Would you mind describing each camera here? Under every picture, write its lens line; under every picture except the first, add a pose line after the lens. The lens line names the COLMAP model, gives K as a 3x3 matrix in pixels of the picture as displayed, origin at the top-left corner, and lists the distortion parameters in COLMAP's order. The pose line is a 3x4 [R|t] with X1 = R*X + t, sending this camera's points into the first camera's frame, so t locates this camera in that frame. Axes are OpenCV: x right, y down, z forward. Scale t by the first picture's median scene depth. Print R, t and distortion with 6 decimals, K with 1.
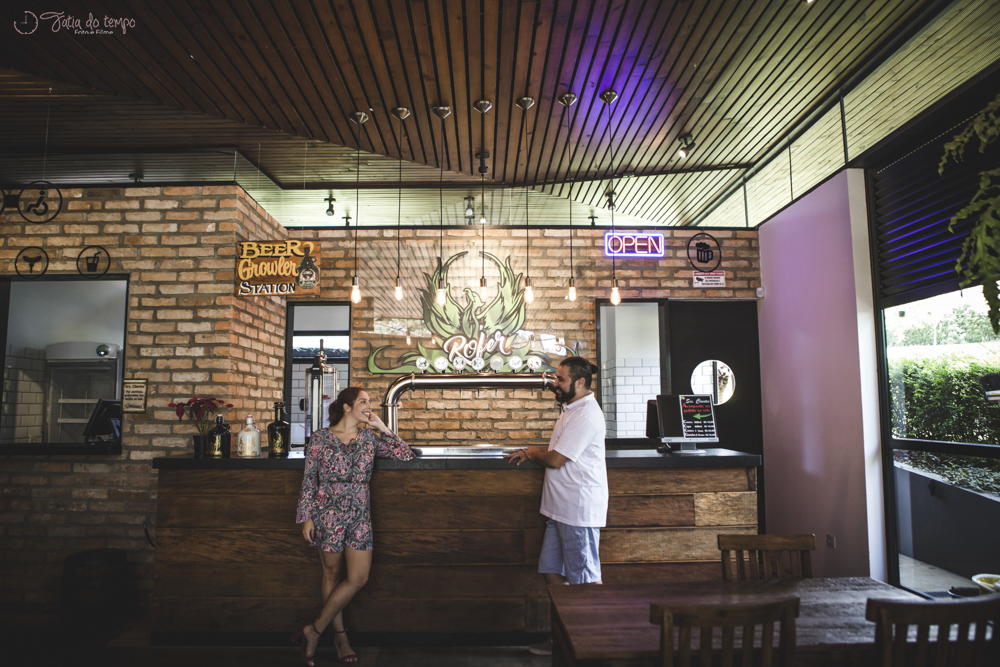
lens RADIAL K [[747.7, 0, 500.0], [0, 747.7, 333.5], [0, 0, 1]] dist [-0.000028, -0.000454]
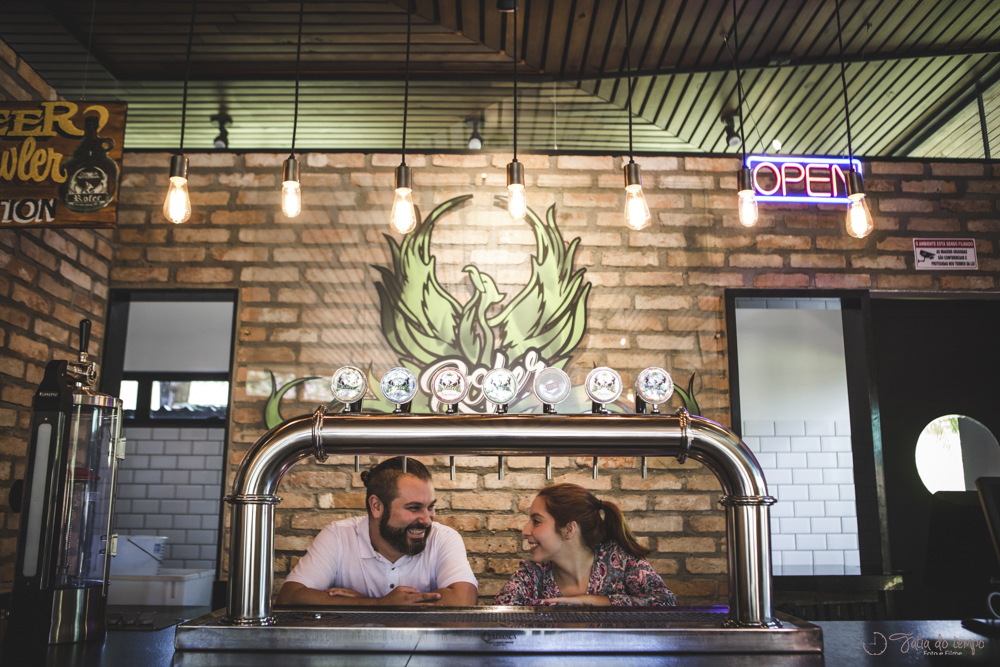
lens RADIAL K [[871.9, 0, 500.0], [0, 871.9, 333.5], [0, 0, 1]] dist [-0.029063, 0.017804]
pose [[0.999959, 0.006959, -0.005765, -0.020108], [-0.007482, 0.995321, -0.096337, 0.040639], [0.005068, 0.096376, 0.995332, 0.423096]]
